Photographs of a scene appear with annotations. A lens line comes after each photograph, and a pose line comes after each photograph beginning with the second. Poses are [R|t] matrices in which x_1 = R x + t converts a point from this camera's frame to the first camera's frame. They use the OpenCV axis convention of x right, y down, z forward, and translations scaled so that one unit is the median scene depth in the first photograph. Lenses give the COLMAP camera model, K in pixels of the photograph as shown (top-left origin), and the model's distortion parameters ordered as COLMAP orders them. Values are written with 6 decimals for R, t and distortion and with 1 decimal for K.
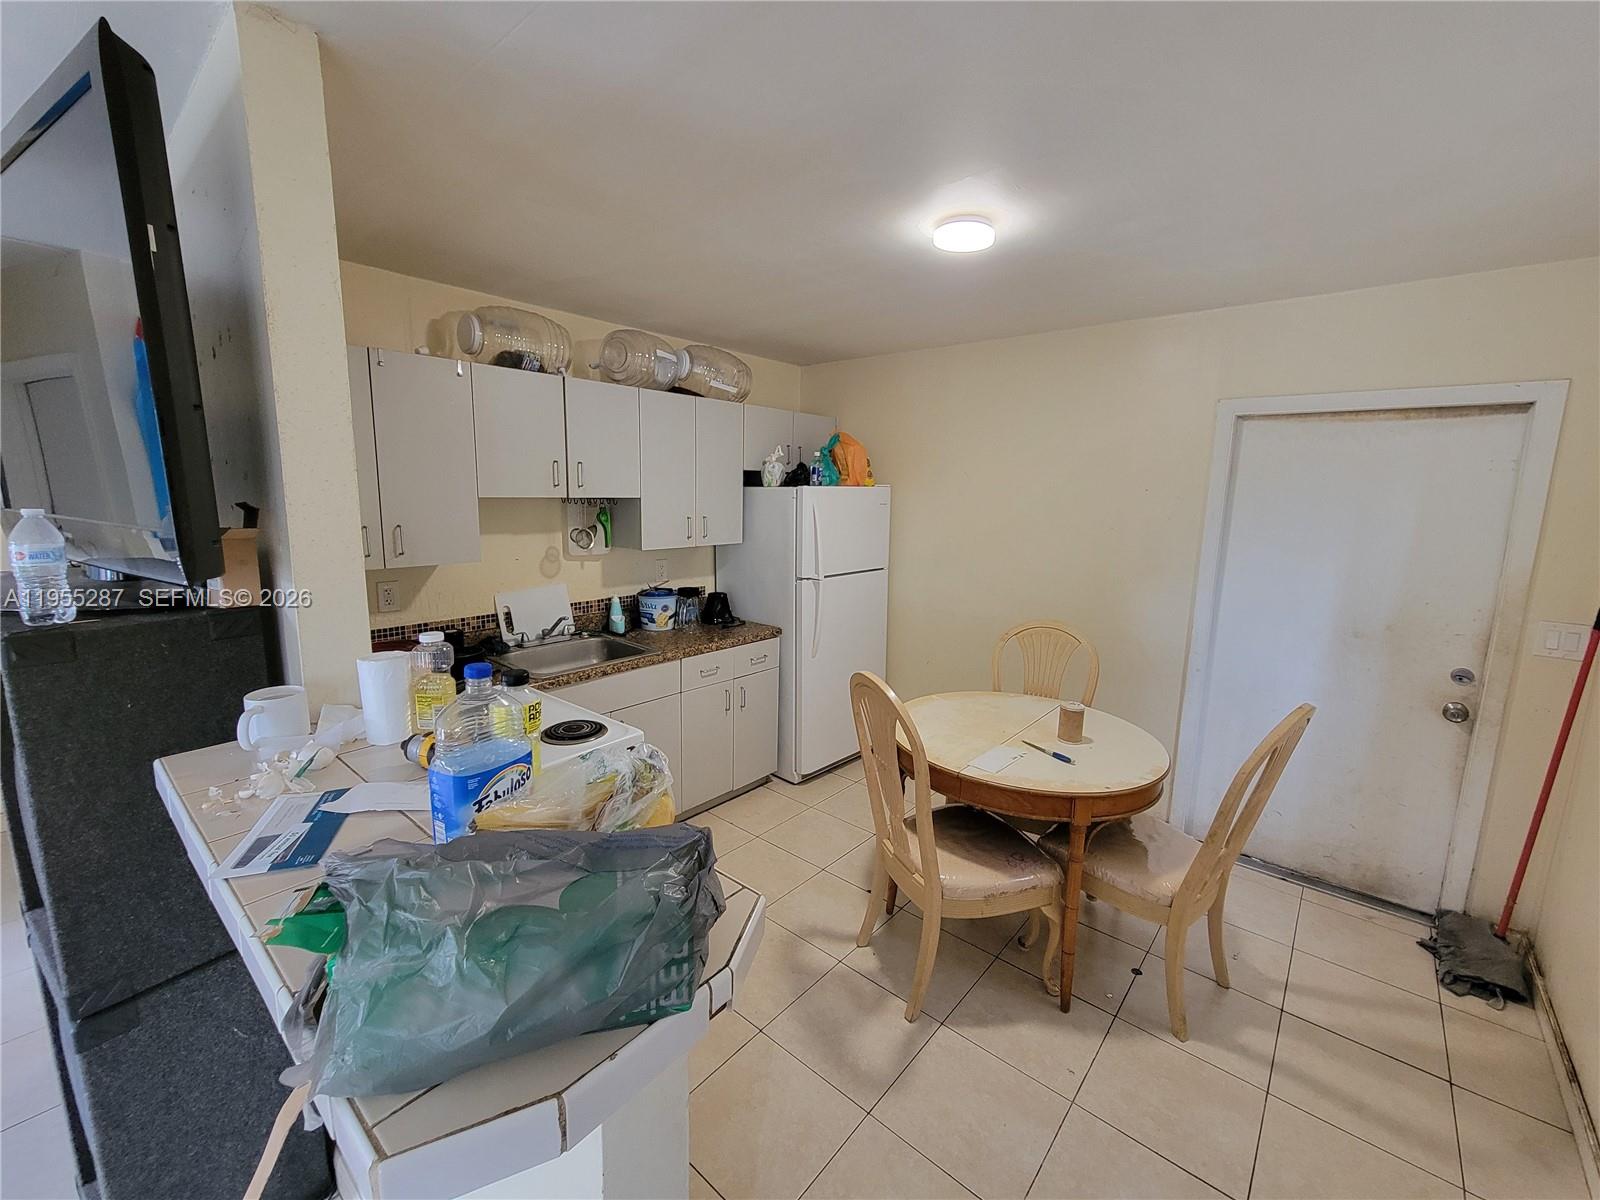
lens RADIAL K [[670.4, 0, 804.1], [0, 670.4, 594.2], [0, 0, 1]] dist [0.012037, 0.000298]
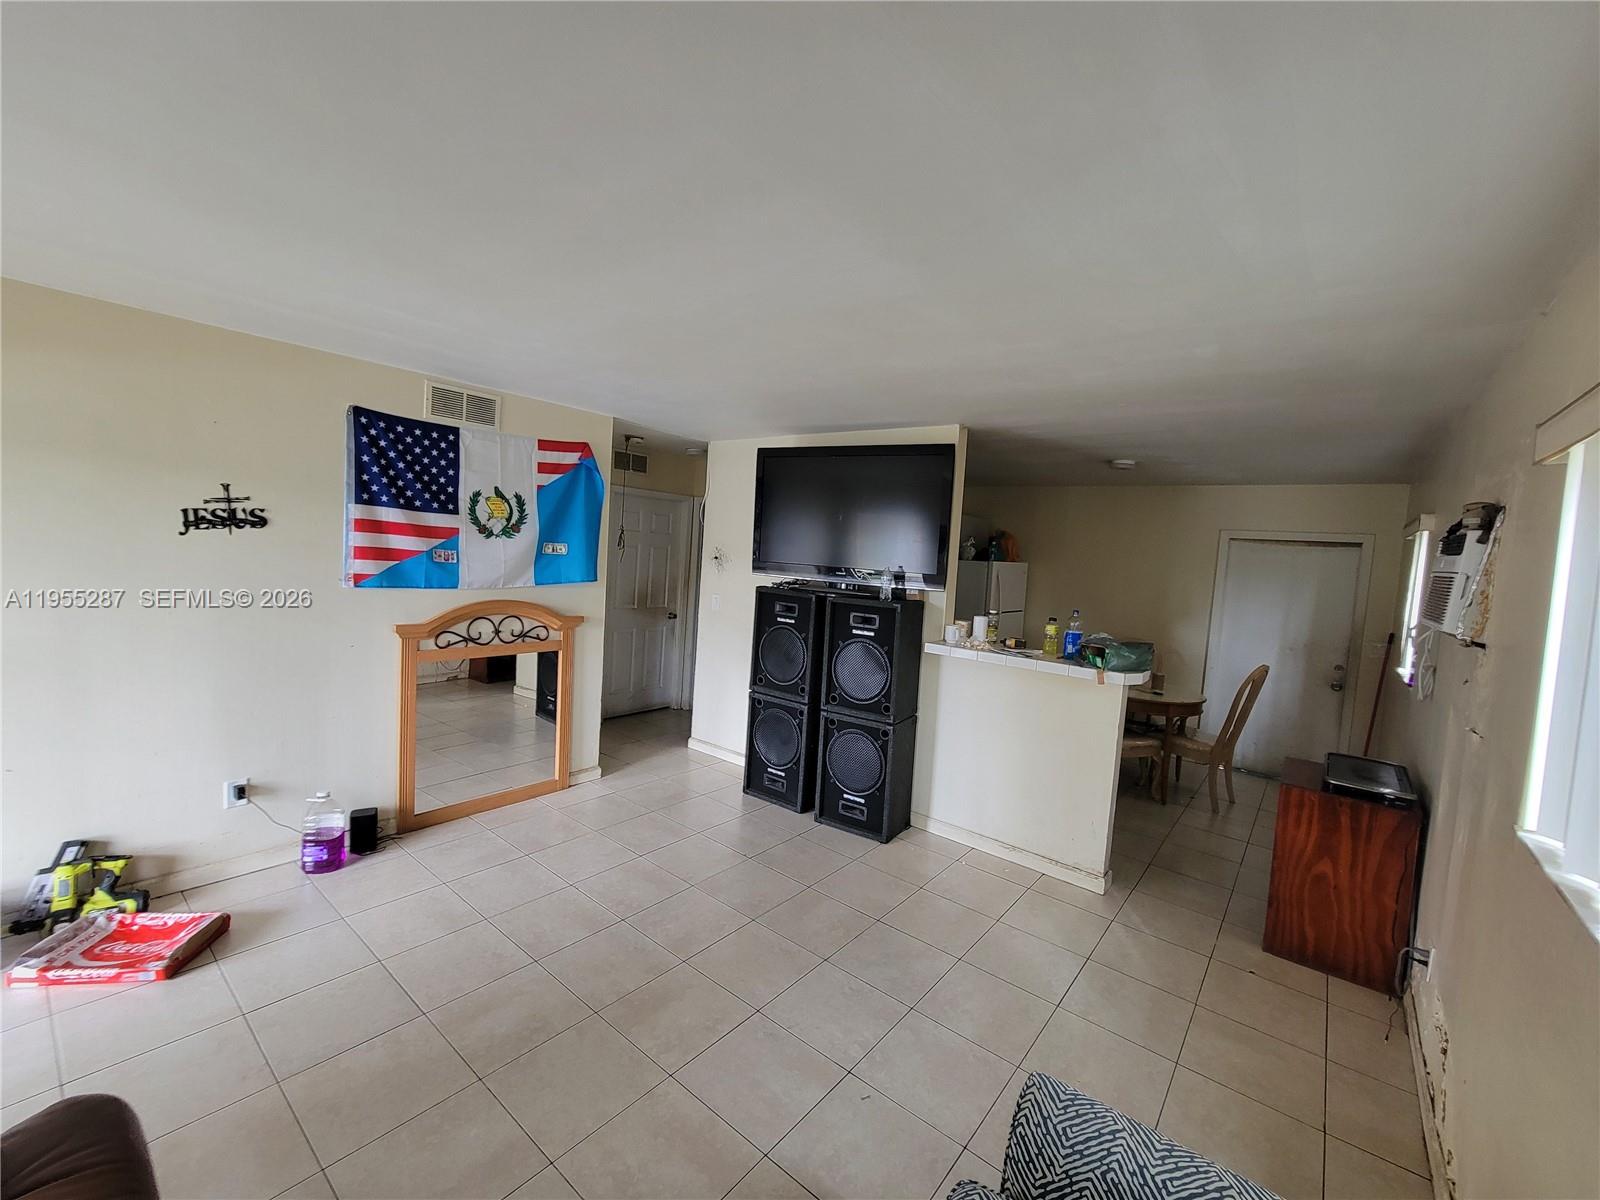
lens RADIAL K [[670.4, 0, 804.1], [0, 670.4, 594.2], [0, 0, 1]] dist [0.012037, 0.000298]
pose [[0.998193, 0.031359, 0.051258, -0.724653], [-0.025910, 0.994270, -0.103714, 0.157113], [-0.054217, 0.102198, 0.993285, -0.930548]]
